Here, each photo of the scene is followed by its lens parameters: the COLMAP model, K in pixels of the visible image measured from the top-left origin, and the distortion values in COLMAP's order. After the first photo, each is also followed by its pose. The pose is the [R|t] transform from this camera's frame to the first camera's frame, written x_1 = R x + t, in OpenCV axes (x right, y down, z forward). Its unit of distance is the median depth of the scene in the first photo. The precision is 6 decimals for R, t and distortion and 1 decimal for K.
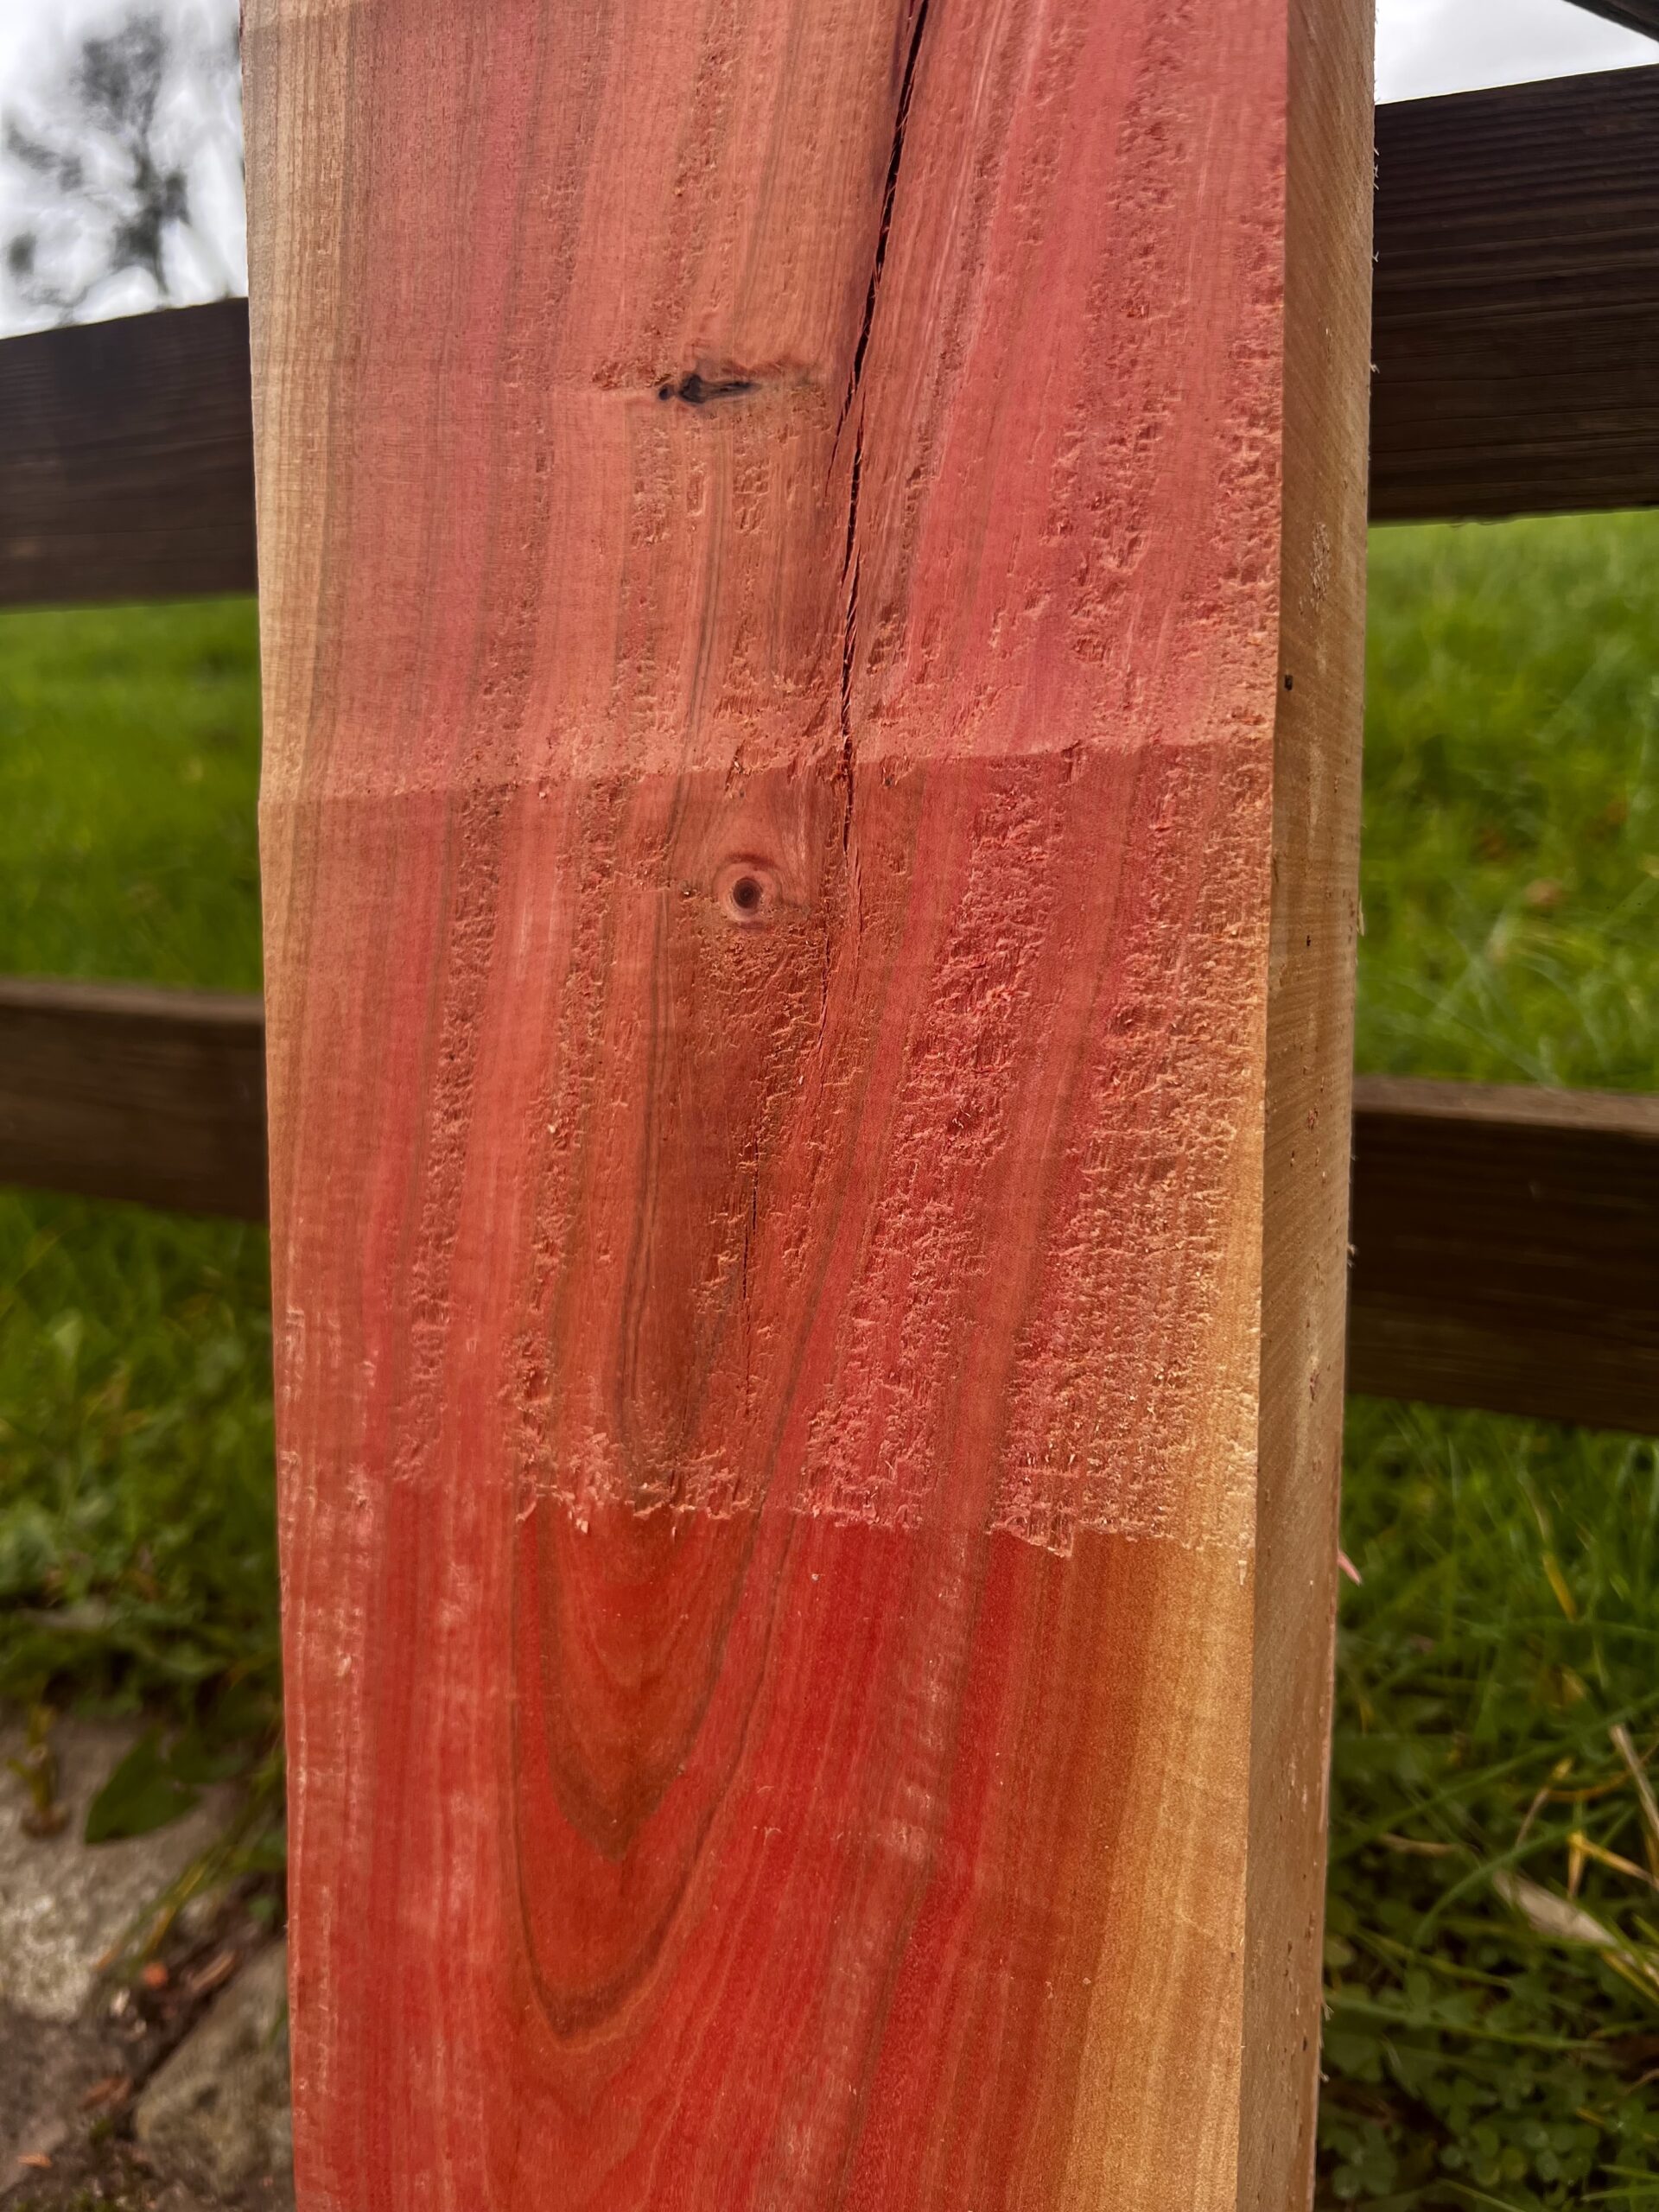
lens RADIAL K [[1686.4, 0, 826.7], [0, 1686.4, 1132.6], [0, 0, 1]] dist [0.042182, -0.055843]
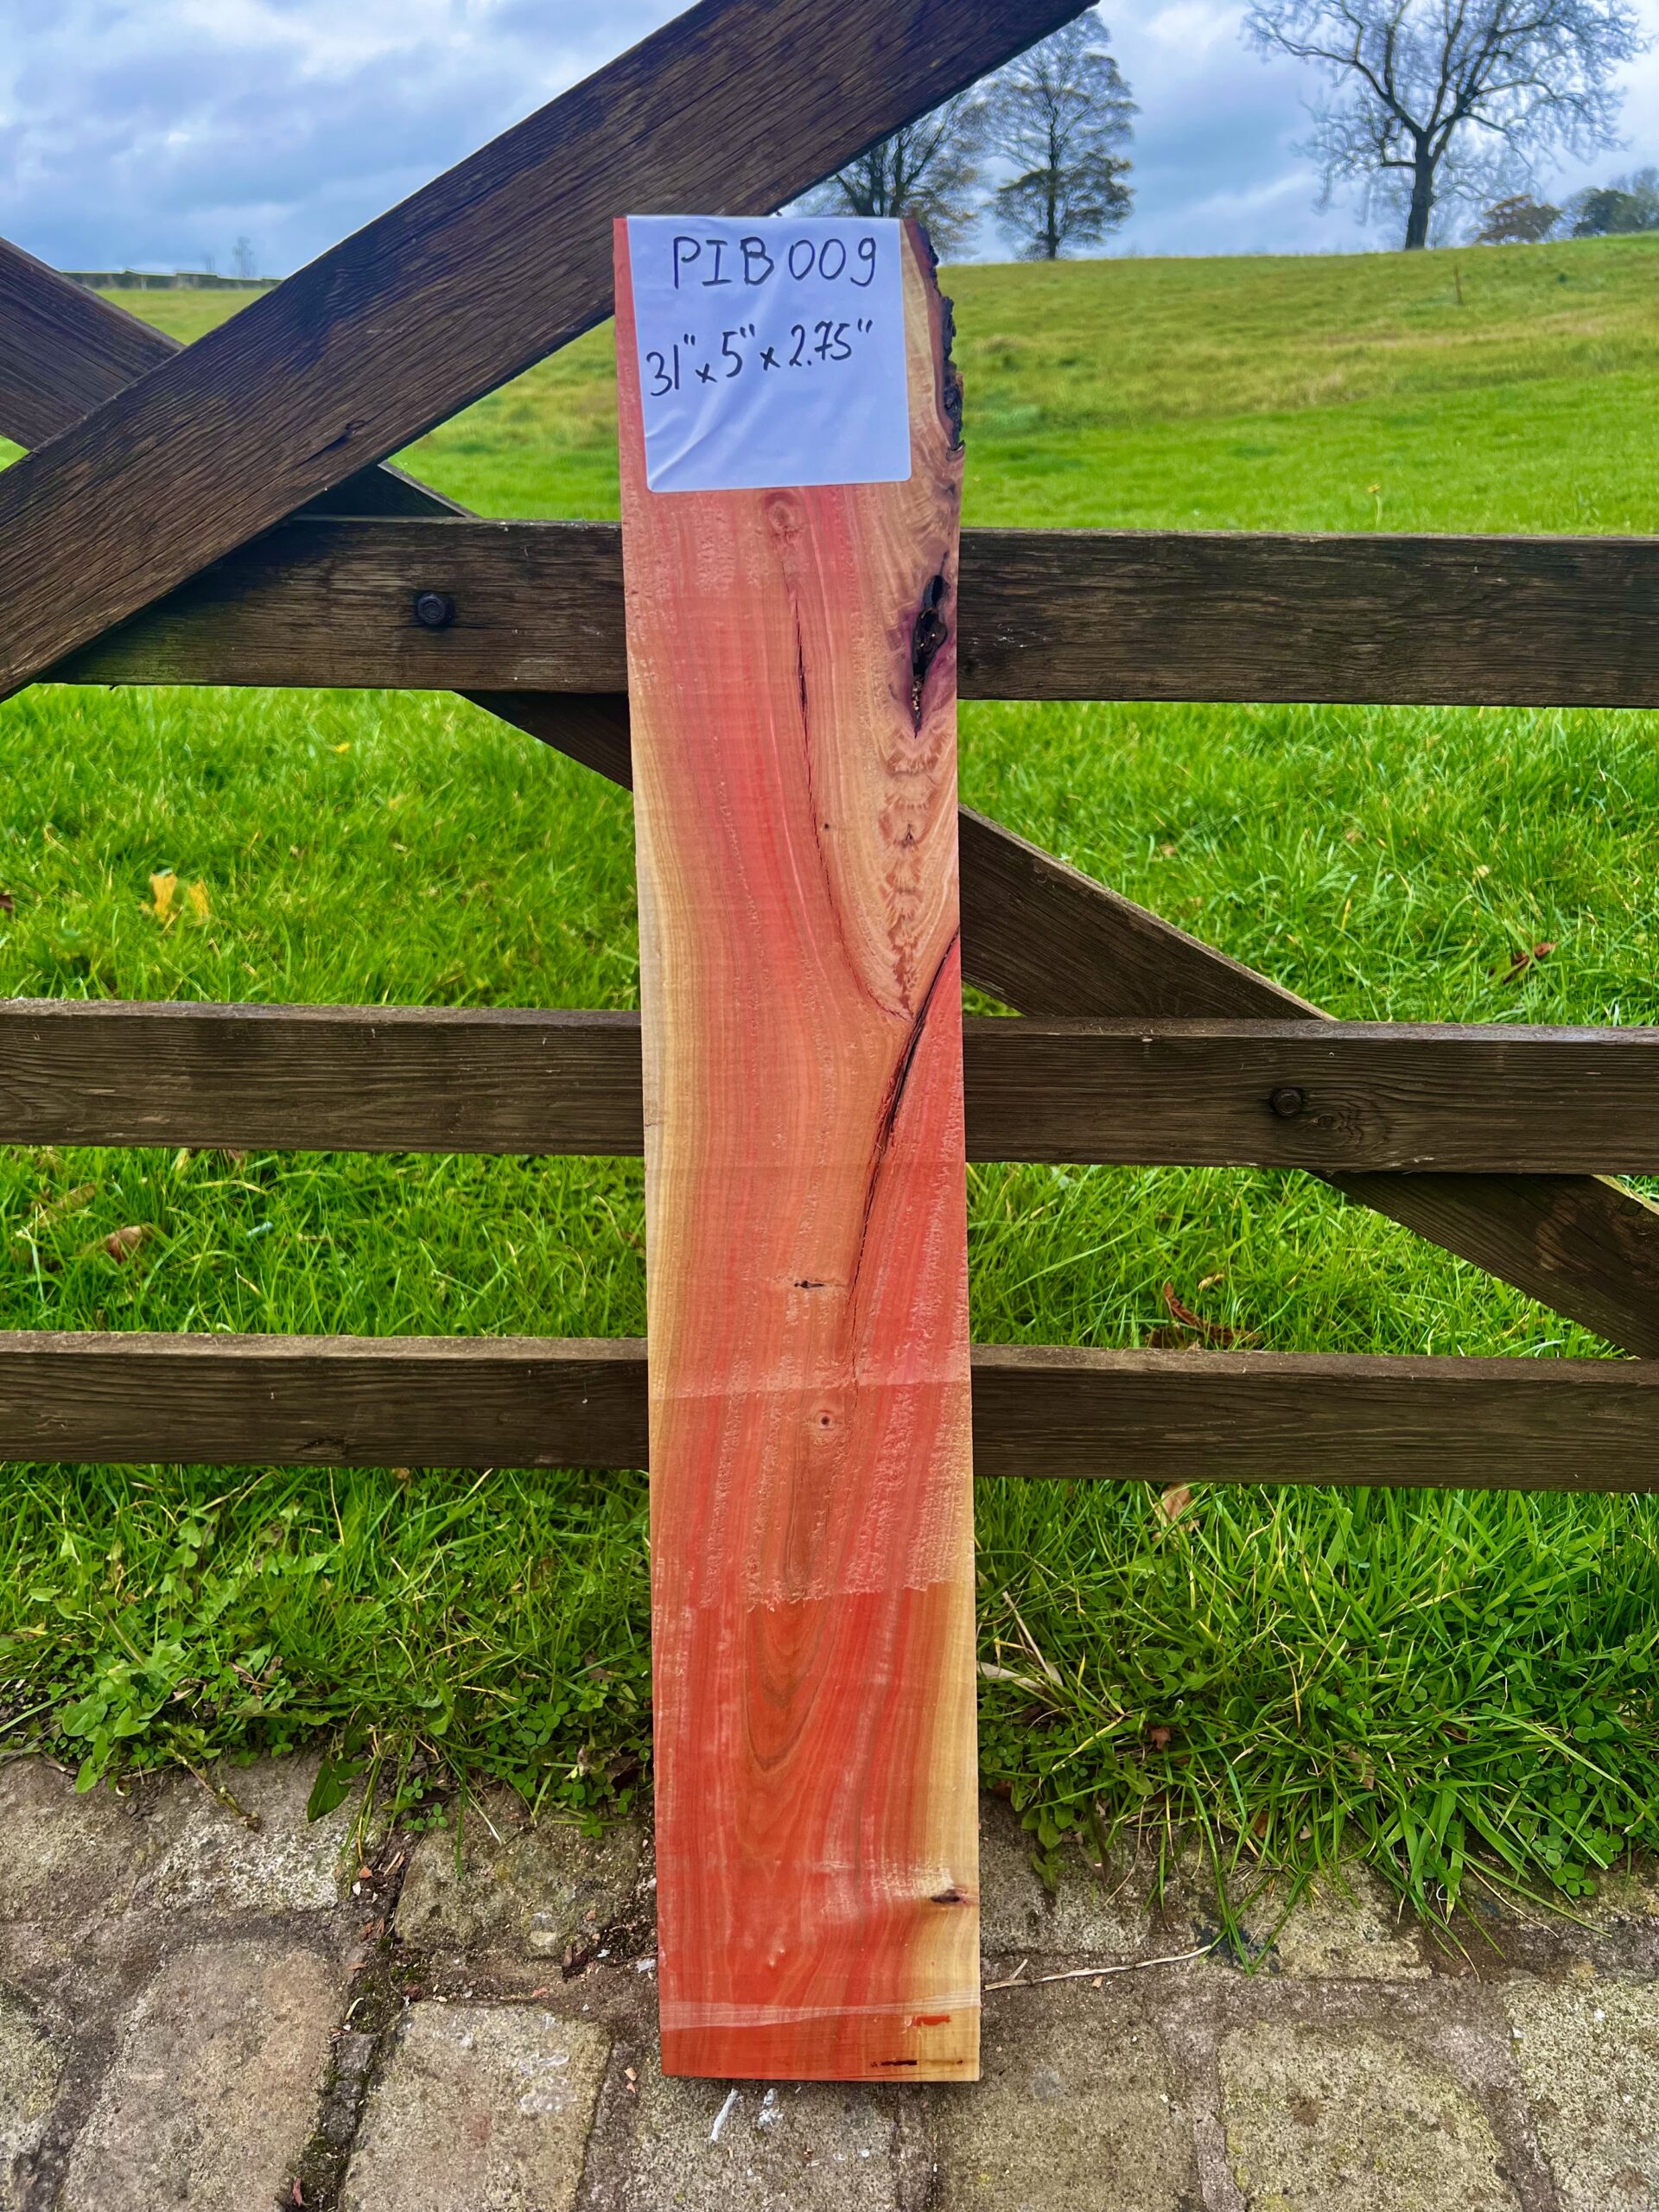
lens RADIAL K [[1686.4, 0, 834.3], [0, 1686.4, 1112.6], [0, 0, 1]] dist [0.042182, -0.055843]
pose [[0.895508, -0.086229, 0.436612, -0.814894], [0.069580, 0.996113, 0.054017, -0.524155], [-0.439573, -0.017994, 0.898027, -1.153303]]
